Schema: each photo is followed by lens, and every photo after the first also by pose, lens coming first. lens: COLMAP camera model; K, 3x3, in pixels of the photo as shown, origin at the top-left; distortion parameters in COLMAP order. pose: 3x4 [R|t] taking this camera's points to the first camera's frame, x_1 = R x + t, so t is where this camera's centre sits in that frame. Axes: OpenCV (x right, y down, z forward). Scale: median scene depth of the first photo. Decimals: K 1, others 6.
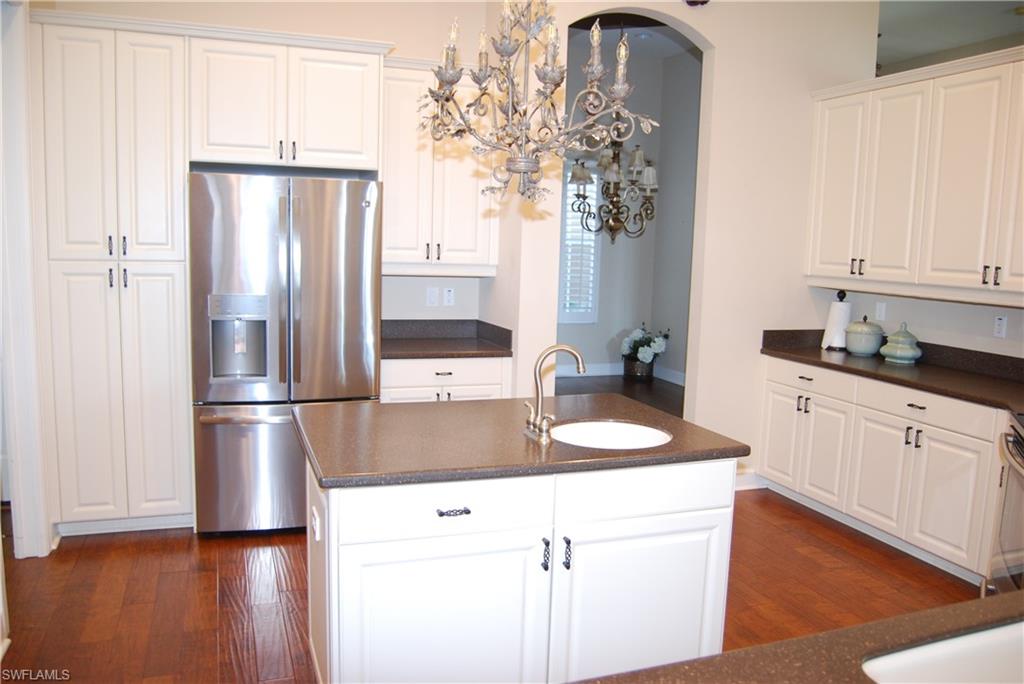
lens RADIAL K [[796.5, 0, 516.6], [0, 796.5, 345.1], [0, 0, 1]] dist [-0.078931, 0.009227]
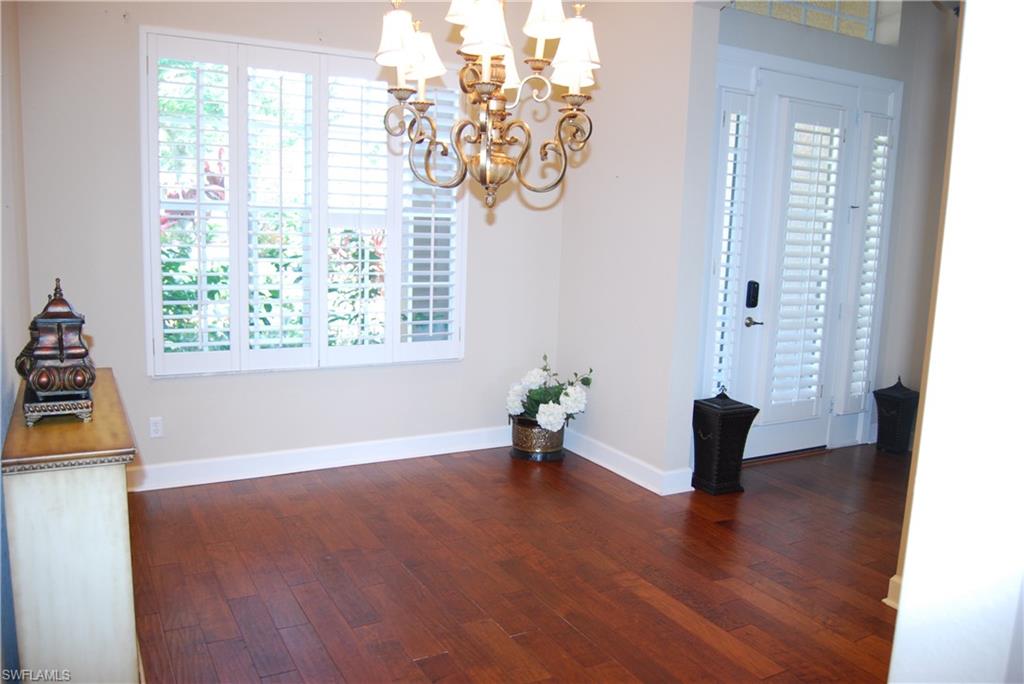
lens RADIAL K [[796.5, 0, 516.6], [0, 796.5, 345.1], [0, 0, 1]] dist [-0.078931, 0.009227]
pose [[0.988315, -0.018618, 0.151284, 0.055022], [0.012777, 0.999138, 0.039490, -0.060491], [-0.151889, -0.037095, 0.987701, 0.453957]]
